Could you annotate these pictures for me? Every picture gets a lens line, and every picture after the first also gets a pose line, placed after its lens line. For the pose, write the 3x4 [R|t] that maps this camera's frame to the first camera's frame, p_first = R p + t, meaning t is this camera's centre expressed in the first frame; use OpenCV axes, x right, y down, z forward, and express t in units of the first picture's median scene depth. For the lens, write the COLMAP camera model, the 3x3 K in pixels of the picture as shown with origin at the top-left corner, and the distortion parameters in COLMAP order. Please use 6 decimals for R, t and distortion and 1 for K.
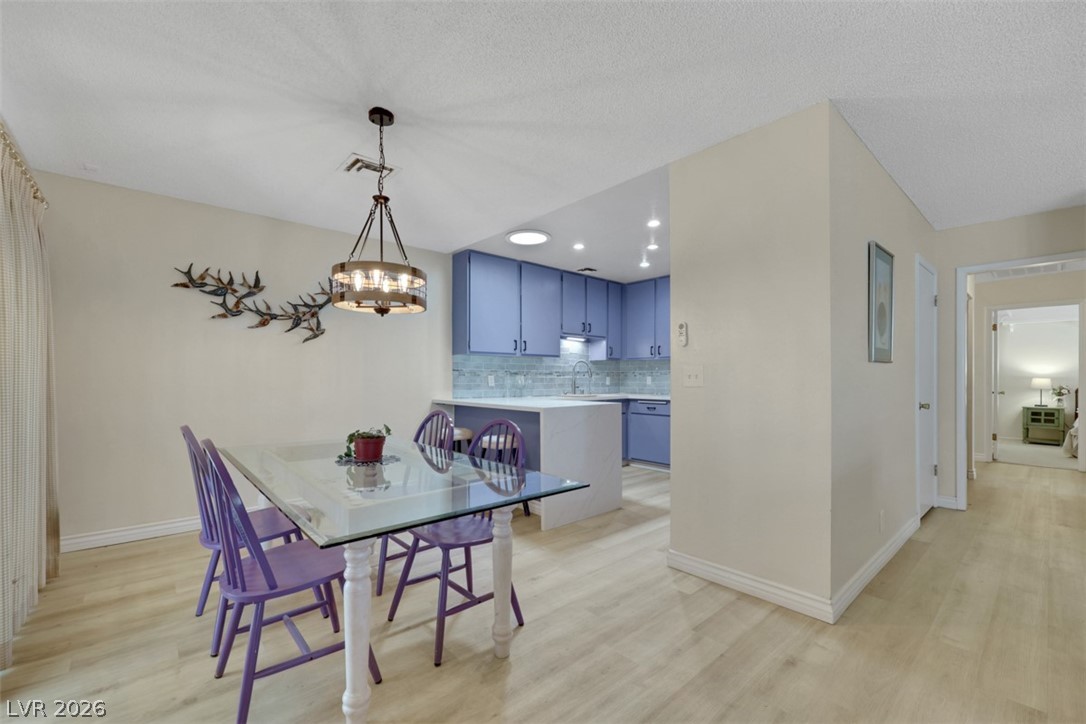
lens RADIAL K [[448.3, 0, 543.2], [0, 448.3, 374.1], [0, 0, 1]] dist [-0.000857, -0.000350]
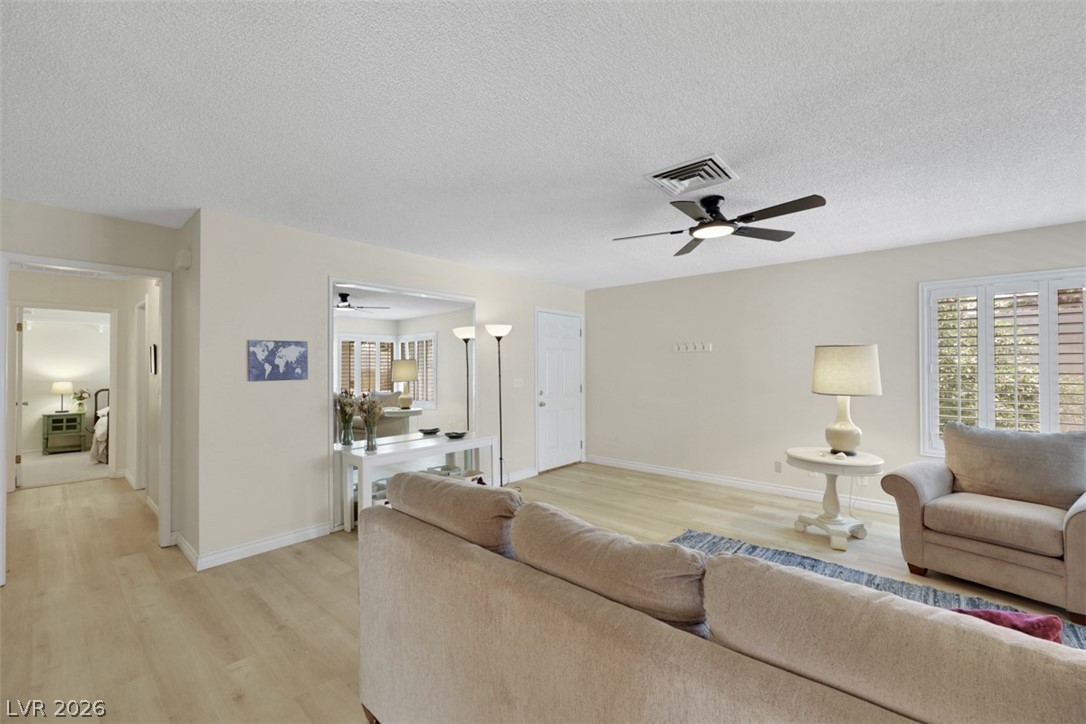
lens RADIAL K [[443.5, 0, 543.0], [0, 443.5, 362.0], [0, 0, 1]] dist [-0.005034, -0.000604]
pose [[-0.134128, 0.008264, 0.990930, 0.078233], [-0.009187, 0.999912, -0.009582, -0.047962], [-0.990921, -0.010389, -0.134040, 0.170136]]
